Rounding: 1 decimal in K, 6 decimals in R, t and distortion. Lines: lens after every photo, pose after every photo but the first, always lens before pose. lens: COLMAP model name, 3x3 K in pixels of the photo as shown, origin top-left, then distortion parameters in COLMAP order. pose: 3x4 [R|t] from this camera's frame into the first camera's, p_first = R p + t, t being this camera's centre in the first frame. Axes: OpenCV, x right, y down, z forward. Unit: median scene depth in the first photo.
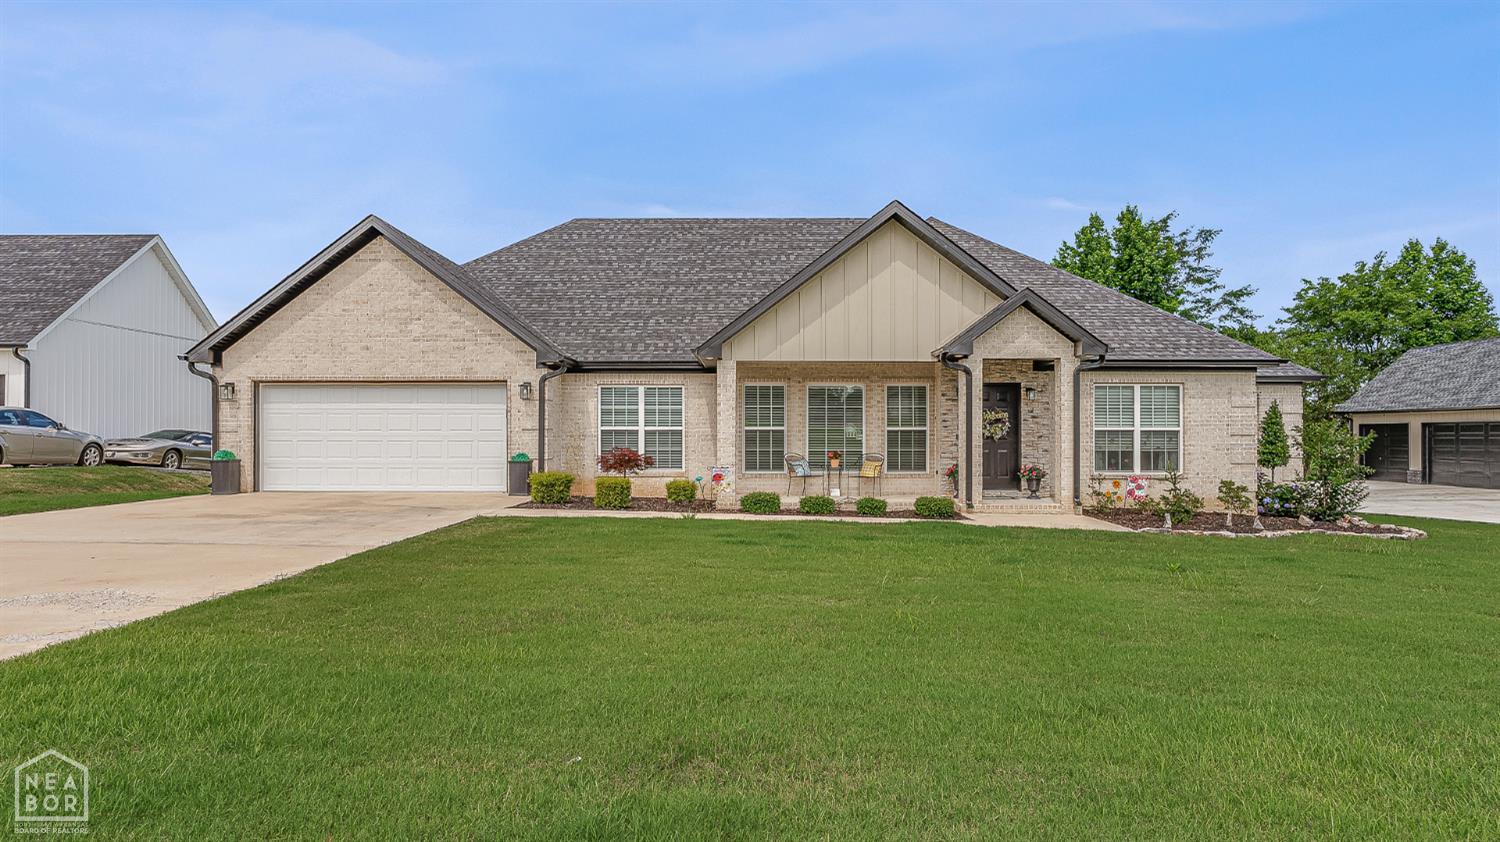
lens RADIAL K [[821.2, 0, 749.6], [0, 821.2, 440.1], [0, 0, 1]] dist [0.000123, -0.000128]
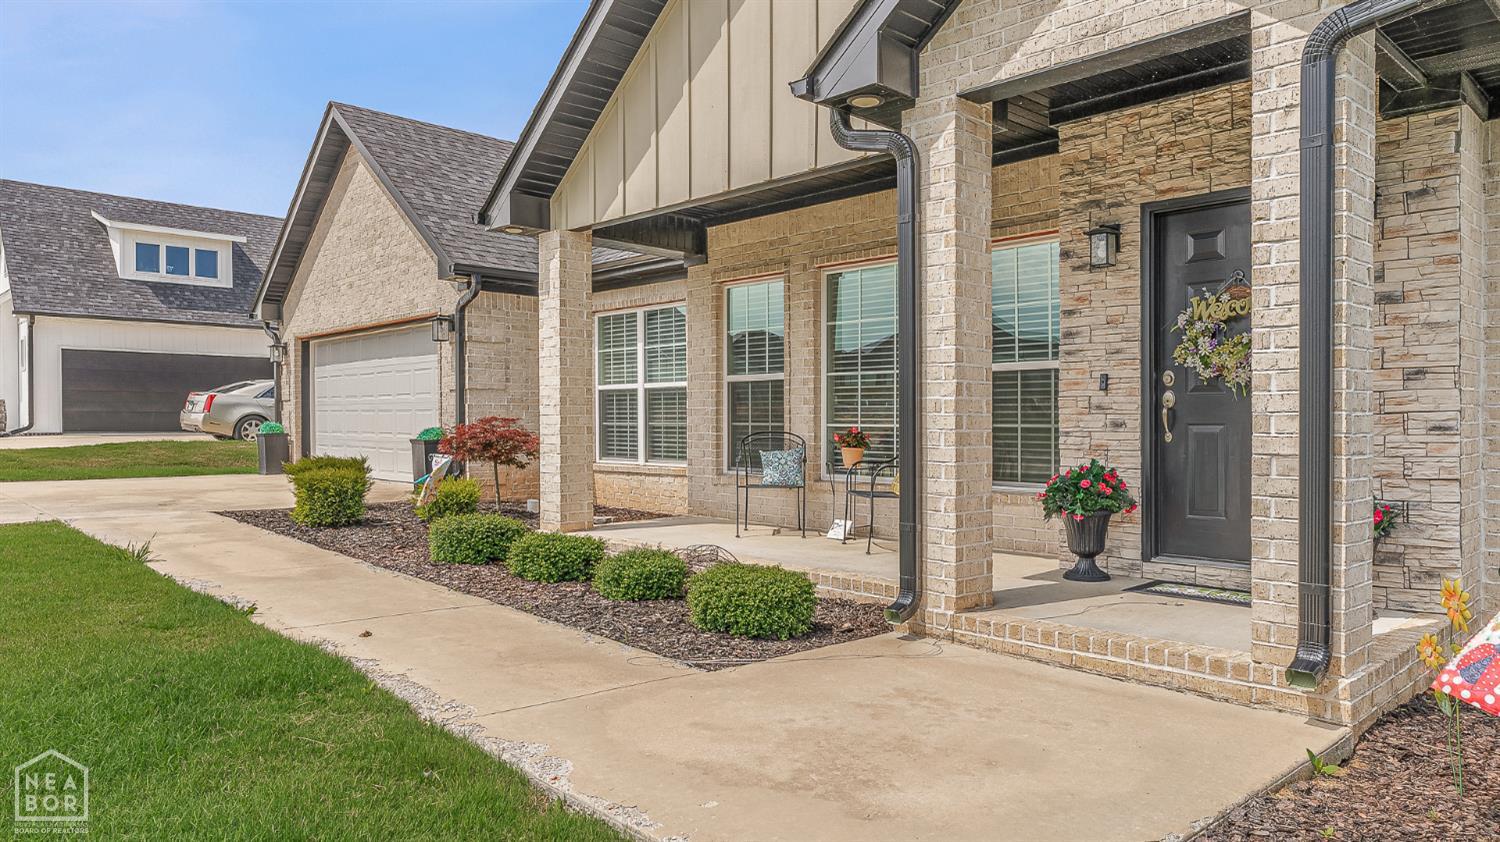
lens RADIAL K [[998.4, 0, 750.0], [0, 998.4, 421.0], [0, 0, 1]] dist [0.001247, 0.000299]
pose [[0.689205, -0.000093, -0.724567, 0.420129], [-0.005547, 0.999970, -0.005405, 0.012941], [0.724546, 0.007745, 0.689183, 0.616191]]
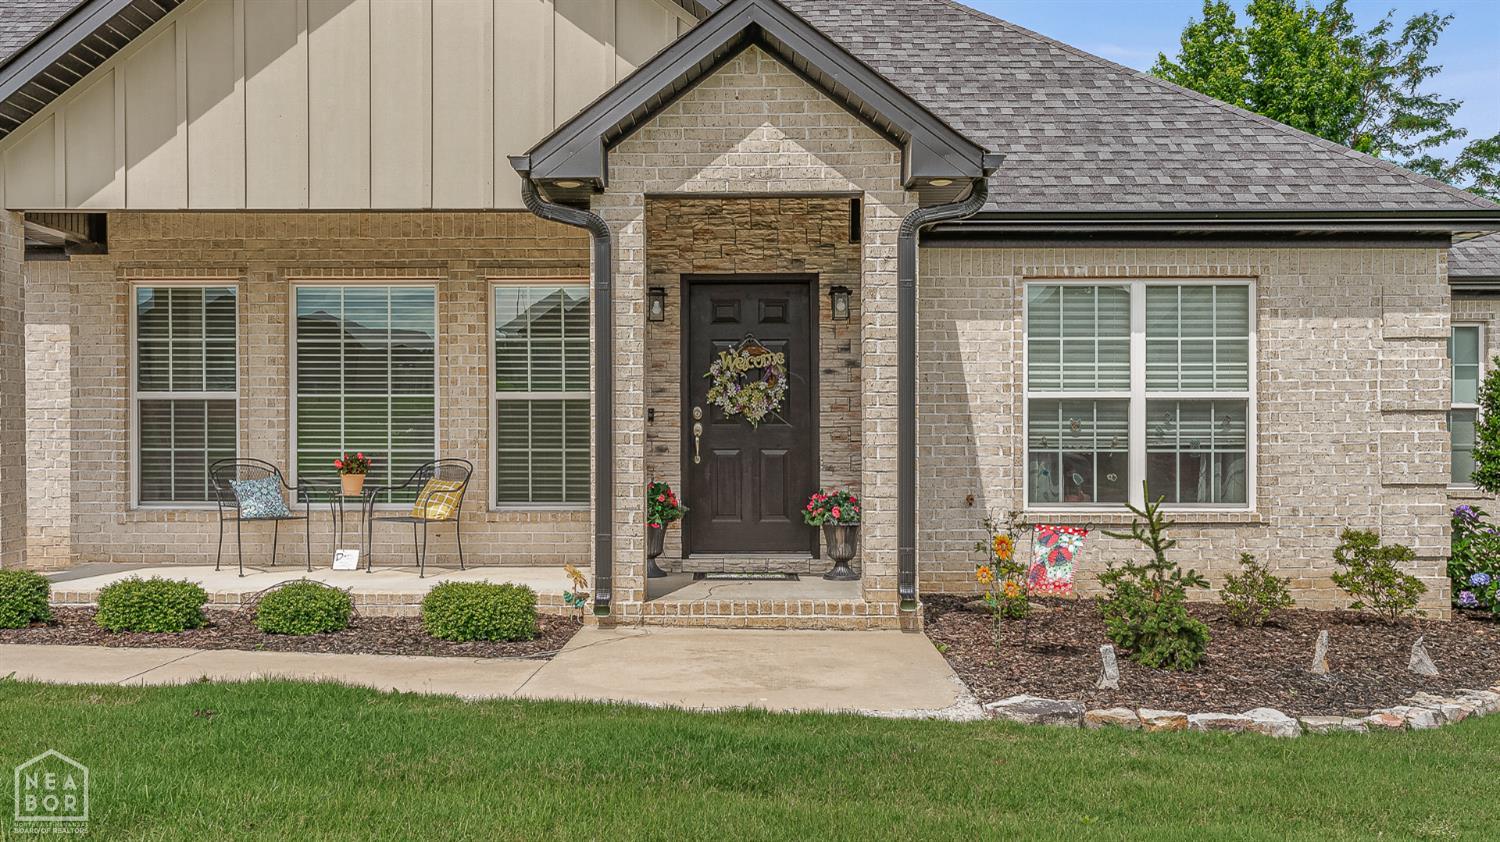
lens RADIAL K [[1279.3, 0, 750.0], [0, 1279.3, 421.0], [0, 0, 1]] dist [-0.005837, 0.008111]
pose [[0.999745, -0.001596, -0.022525, 0.303219], [0.001275, 0.999898, -0.014244, 0.006953], [0.022545, 0.014211, 0.999645, 0.393889]]
